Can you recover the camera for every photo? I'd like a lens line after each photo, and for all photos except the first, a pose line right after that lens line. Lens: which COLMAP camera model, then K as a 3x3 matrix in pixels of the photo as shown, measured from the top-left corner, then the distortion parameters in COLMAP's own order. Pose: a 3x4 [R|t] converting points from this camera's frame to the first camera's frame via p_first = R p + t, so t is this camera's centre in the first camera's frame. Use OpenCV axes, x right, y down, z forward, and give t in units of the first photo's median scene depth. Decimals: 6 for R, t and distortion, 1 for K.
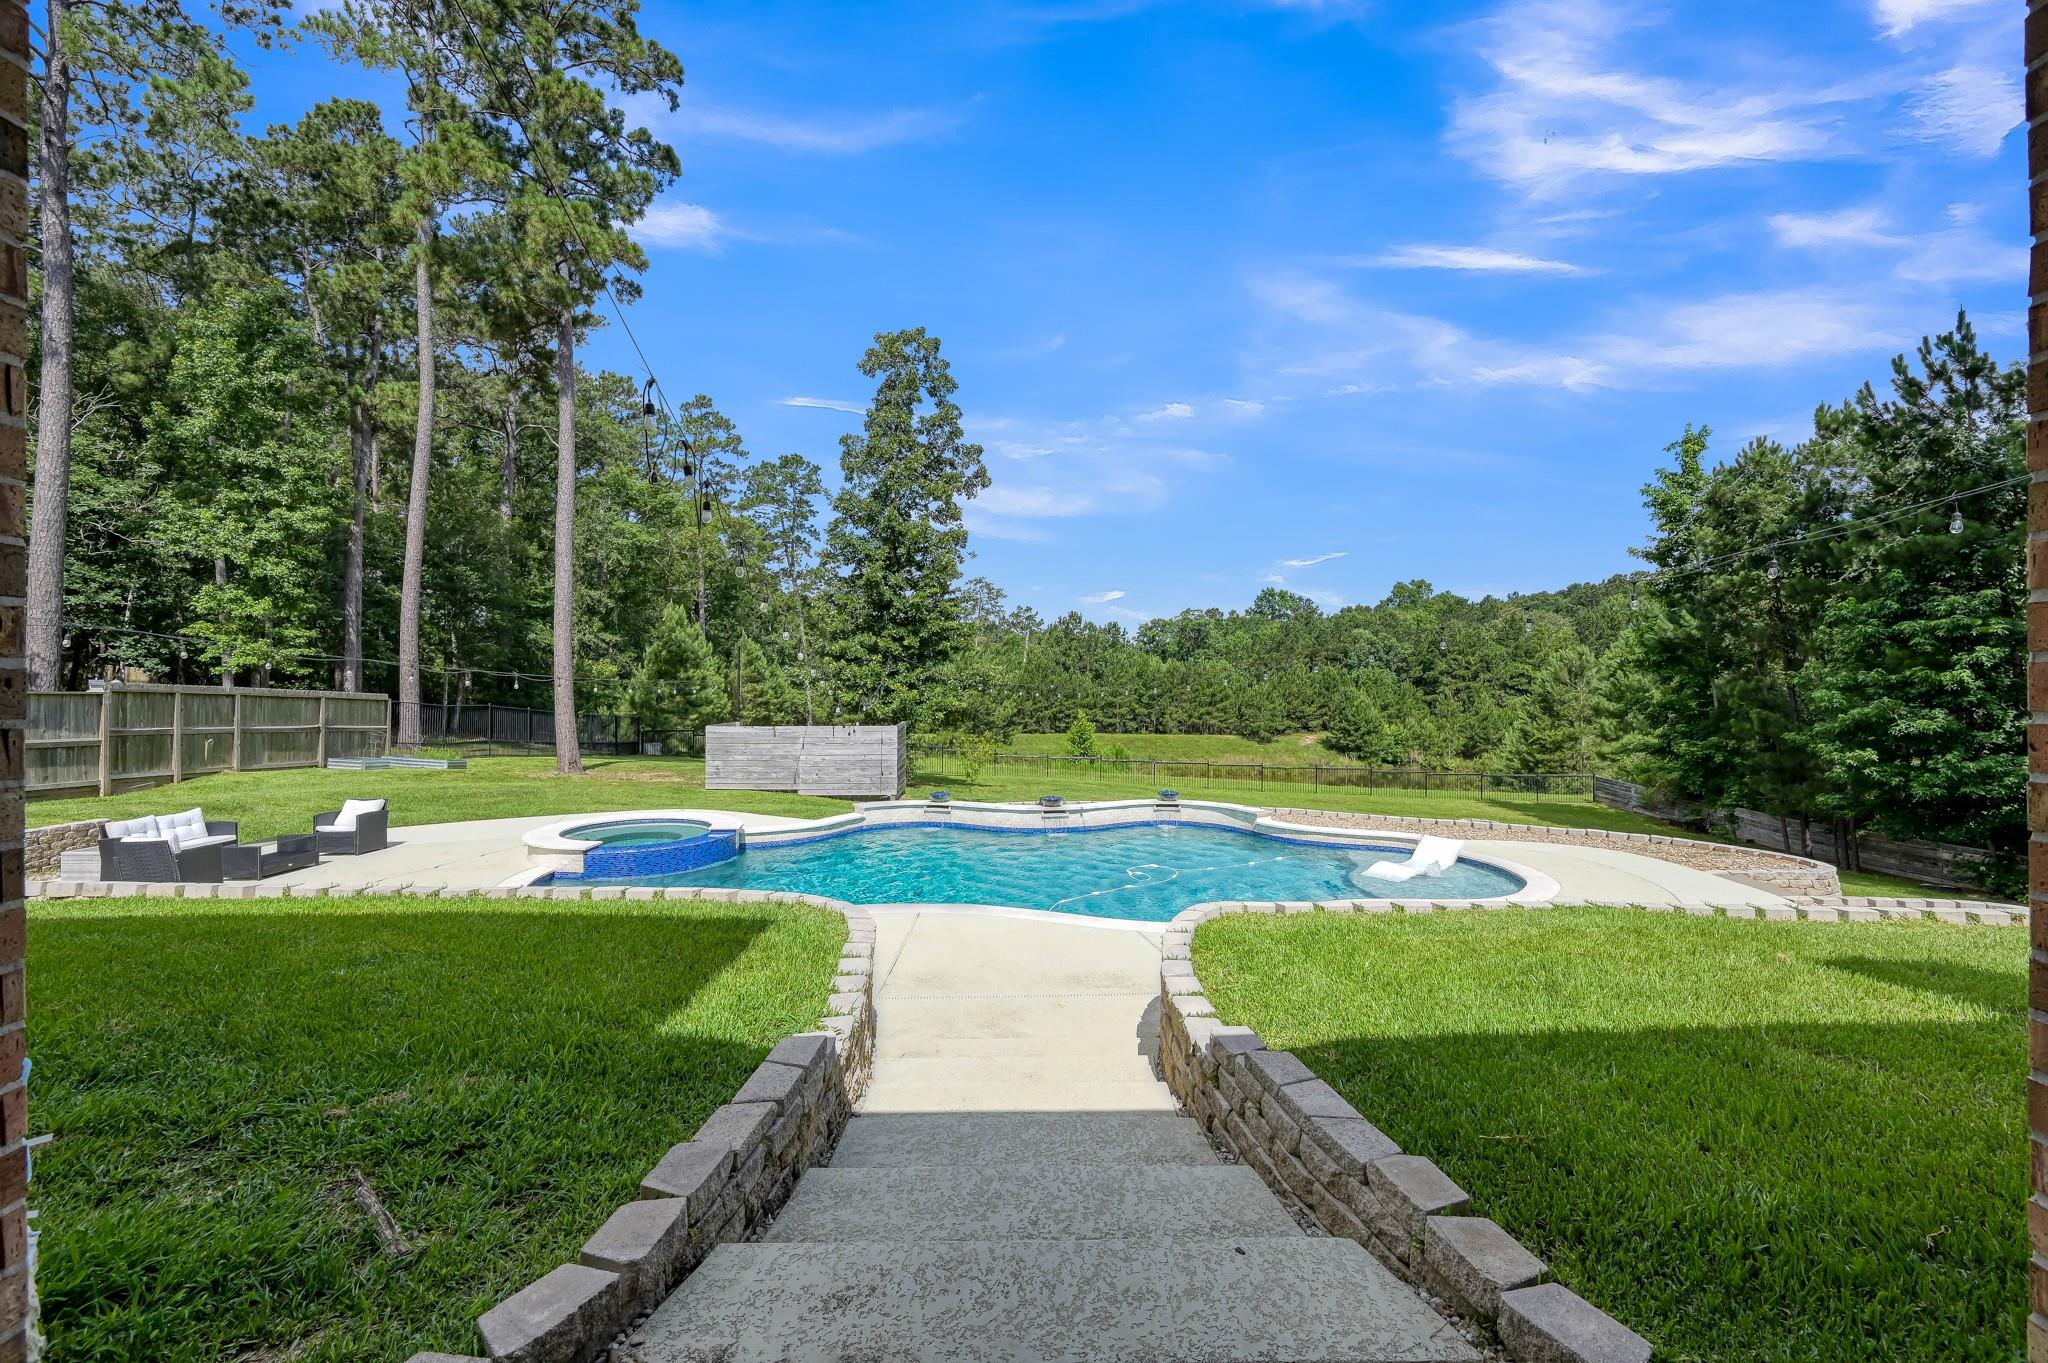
lens RADIAL K [[844.1, 0, 1024.2], [0, 844.1, 680.2], [0, 0, 1]] dist [-0.006783, 0.000626]
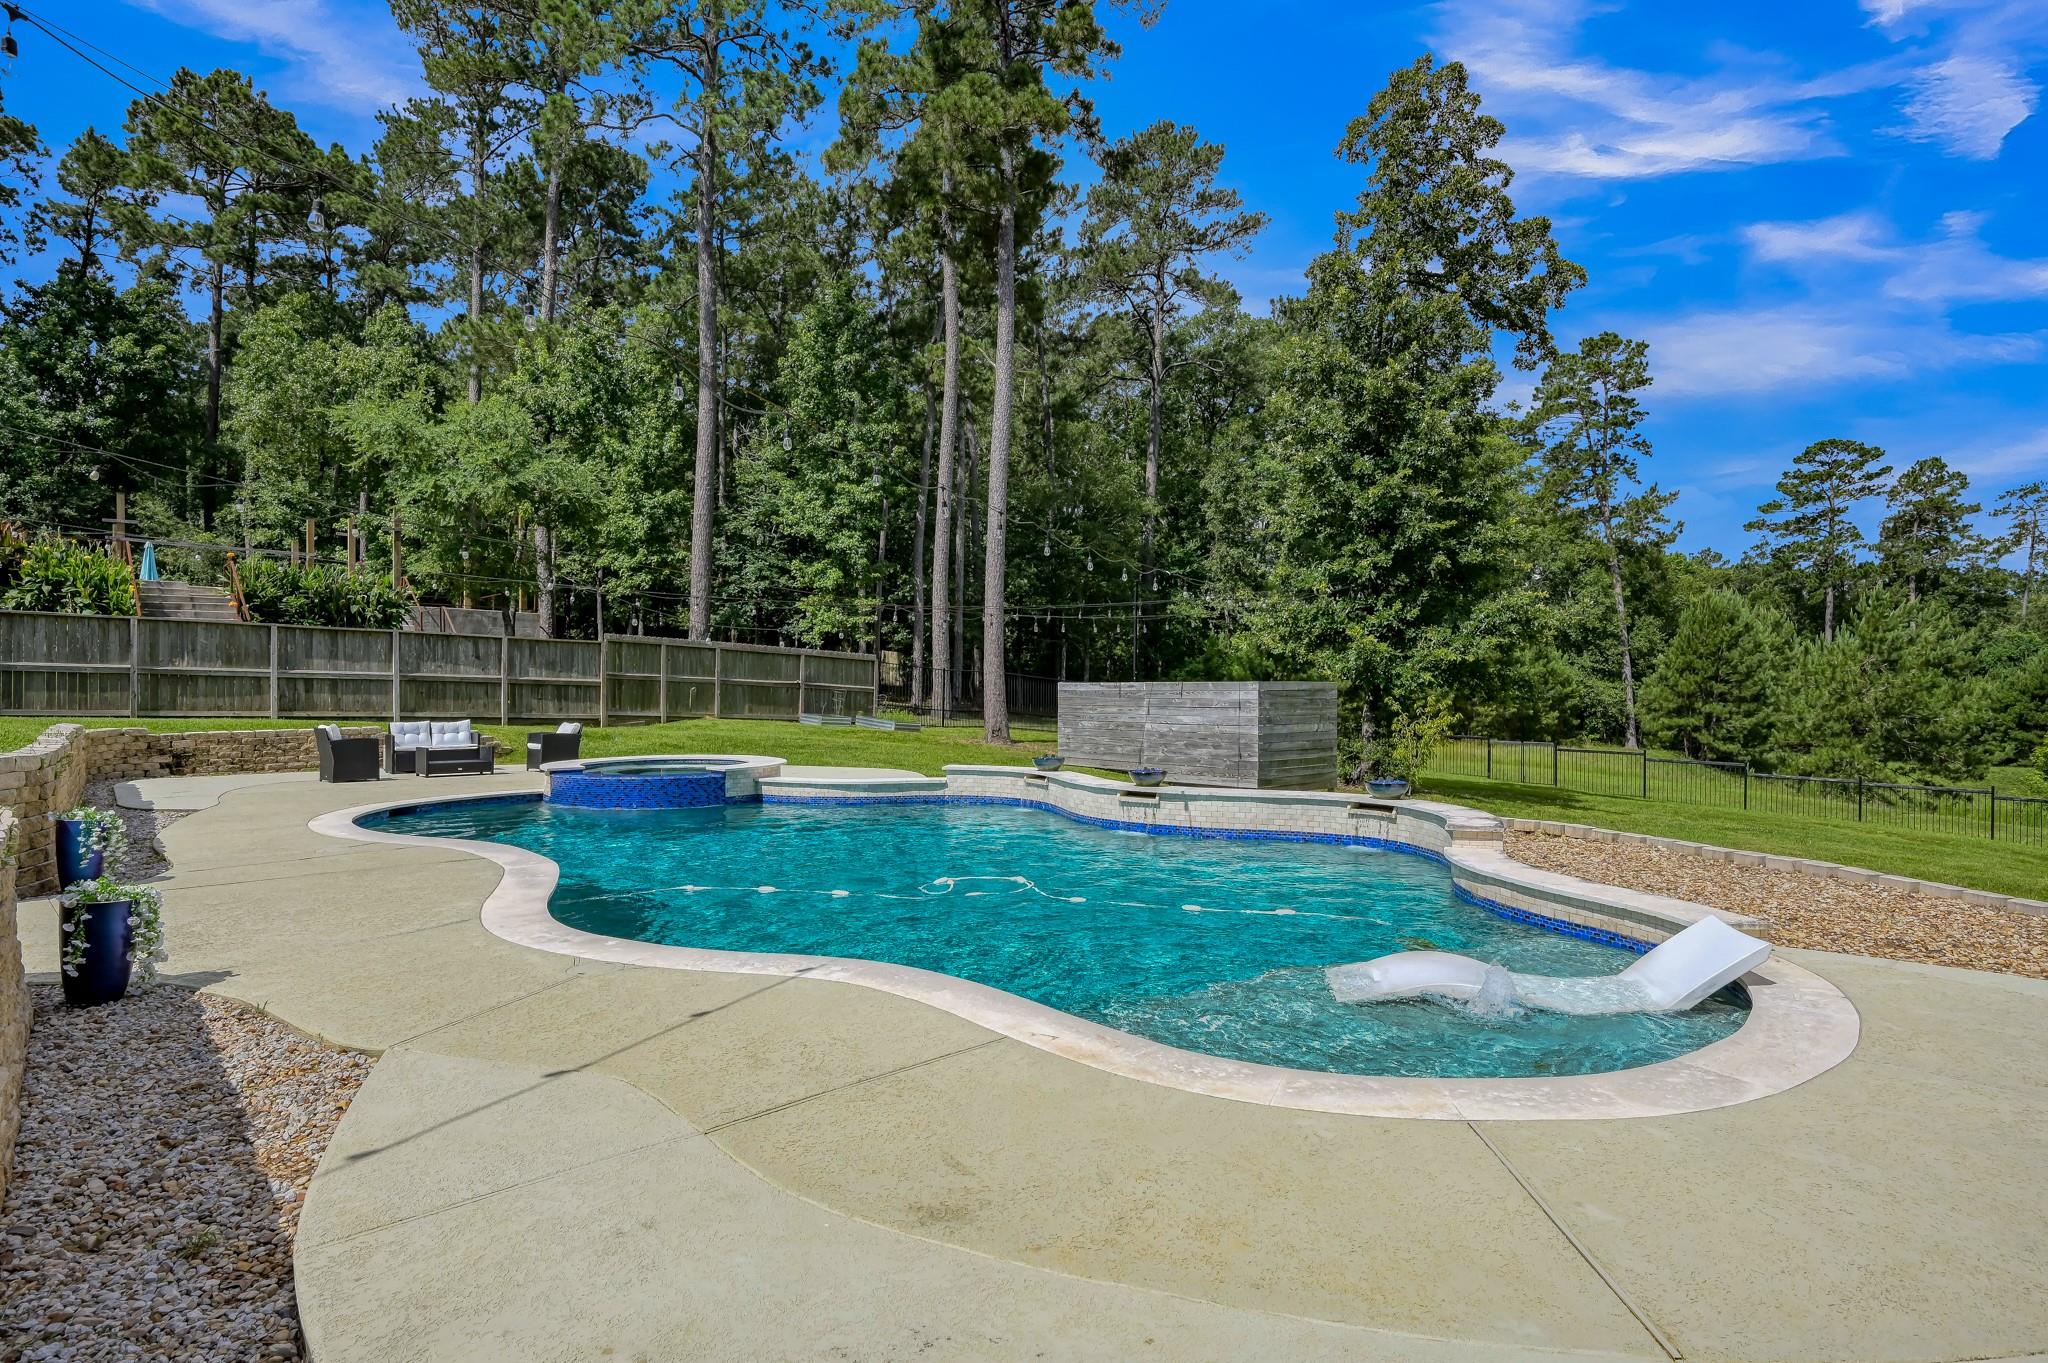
lens RADIAL K [[1106.8, 0, 1061.6], [0, 1106.8, 682.3], [0, 0, 1]] dist [0.003630, 0.000304]
pose [[0.667490, -0.002098, -0.744616, 0.317002], [-0.000322, 0.999995, -0.003106, 0.047629], [0.744619, 0.002313, 0.667486, 0.267583]]
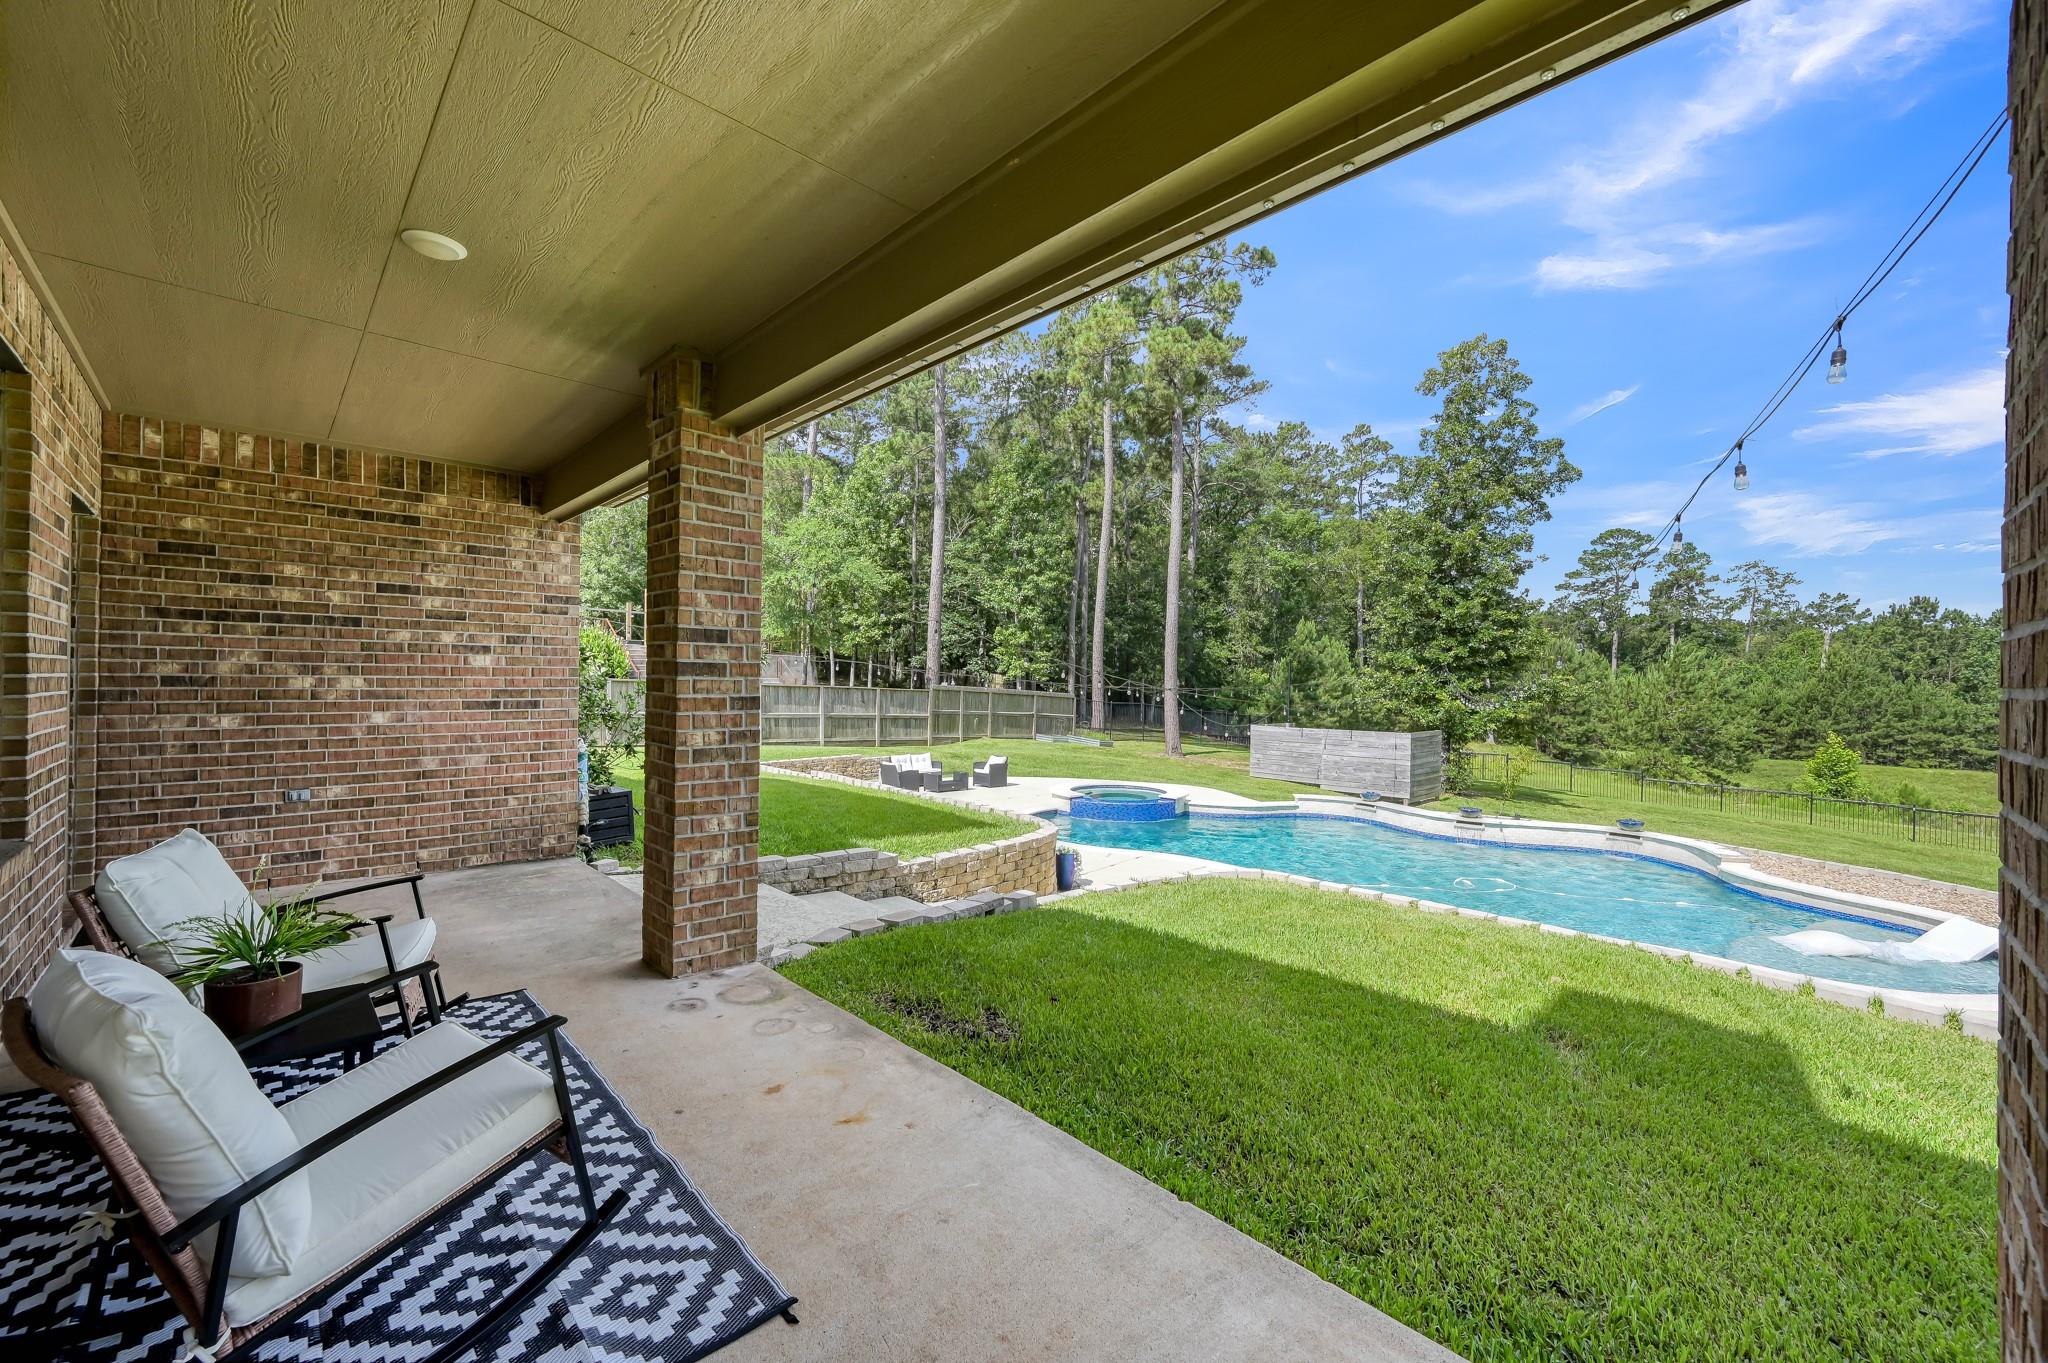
lens RADIAL K [[806.5, 0, 1038.8], [0, 806.5, 675.5], [0, 0, 1]] dist [0.000194, 0.000066]
pose [[0.681736, 0.002657, -0.731593, 0.224555], [-0.011738, 0.999904, -0.007307, -0.004406], [0.731504, 0.013569, 0.681702, -0.022172]]
